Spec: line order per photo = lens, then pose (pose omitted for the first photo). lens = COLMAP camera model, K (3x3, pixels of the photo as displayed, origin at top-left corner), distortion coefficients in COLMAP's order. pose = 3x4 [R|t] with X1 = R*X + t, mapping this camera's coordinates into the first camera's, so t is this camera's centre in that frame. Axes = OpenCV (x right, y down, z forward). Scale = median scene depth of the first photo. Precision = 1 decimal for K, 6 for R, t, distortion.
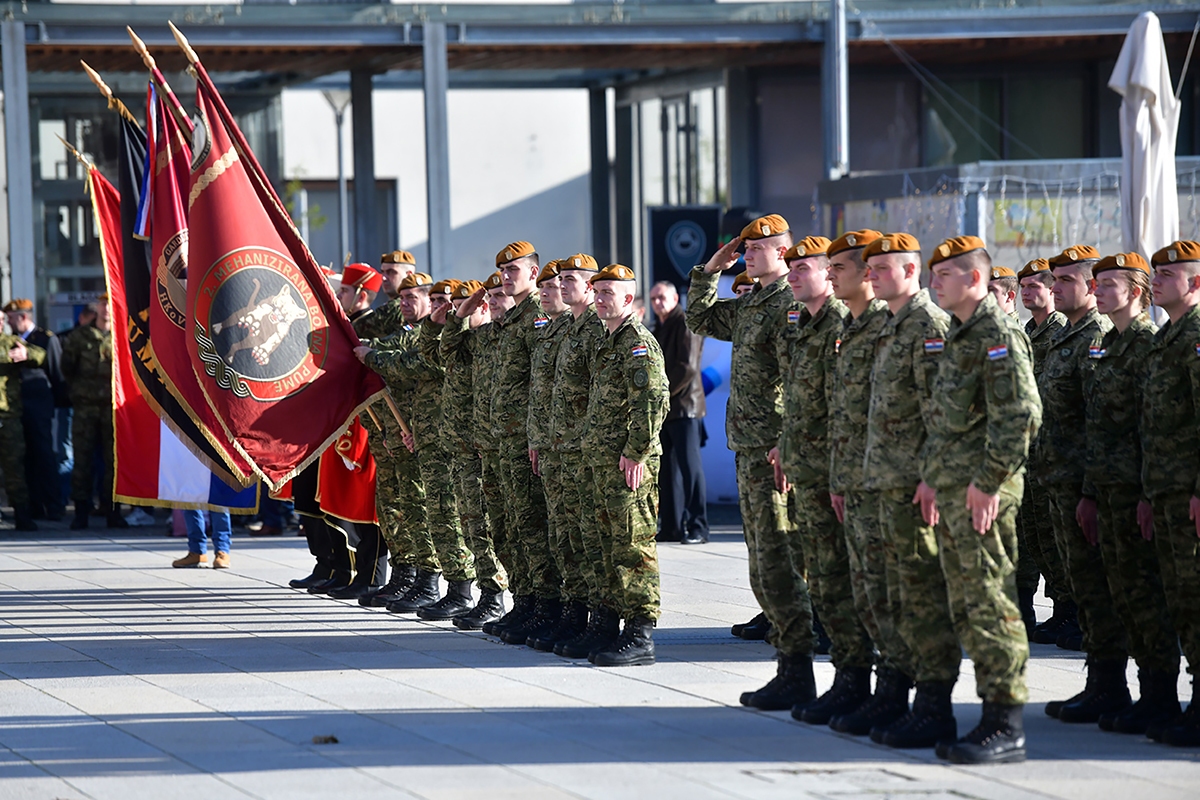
lens RADIAL K [[6066.6, 0, 605.8], [0, 6066.6, 402.4], [0, 0, 1]] dist [2.155674, 0.000000]
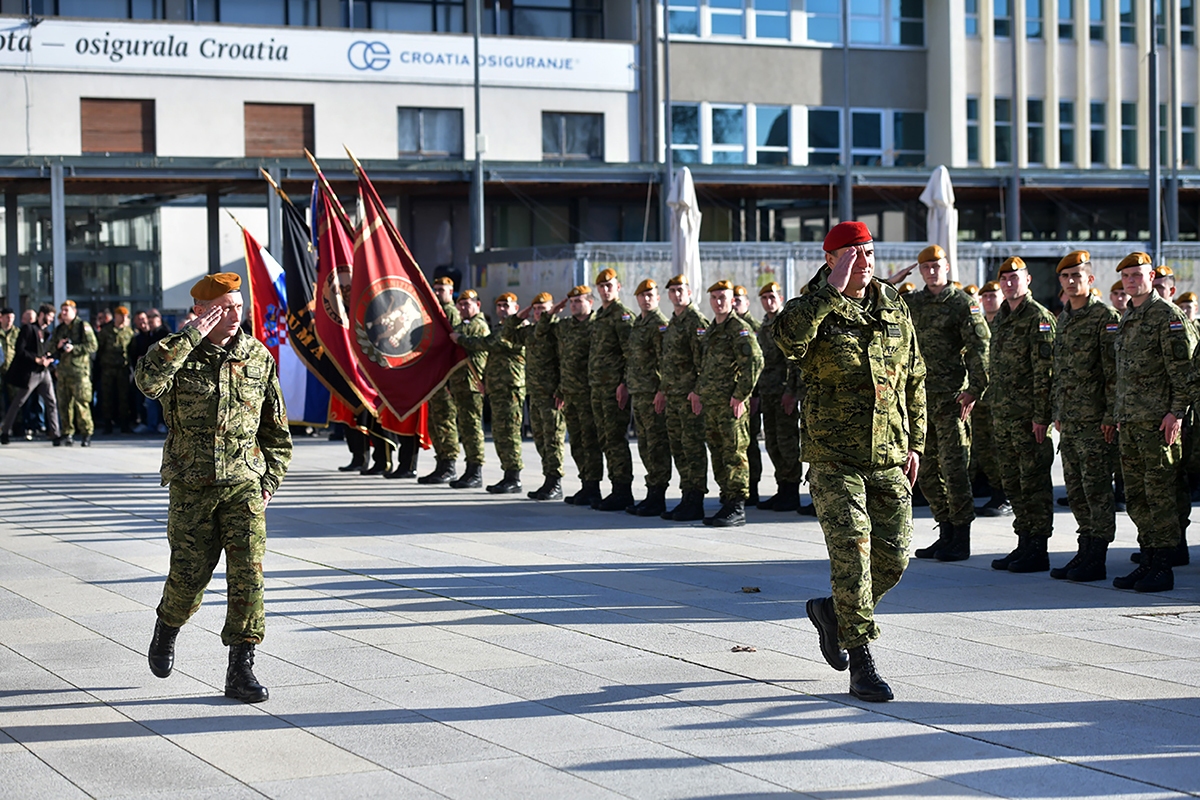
lens RADIAL K [[2594.4, 0, 601.1], [0, 2594.4, 400.7], [0, 0, 1]] dist [-0.047924, 0.000000]
pose [[0.976473, -0.000340, 0.215637, -0.160470], [-0.002224, 0.999930, 0.011650, 0.001444], [-0.215626, -0.011856, 0.976404, 0.293503]]
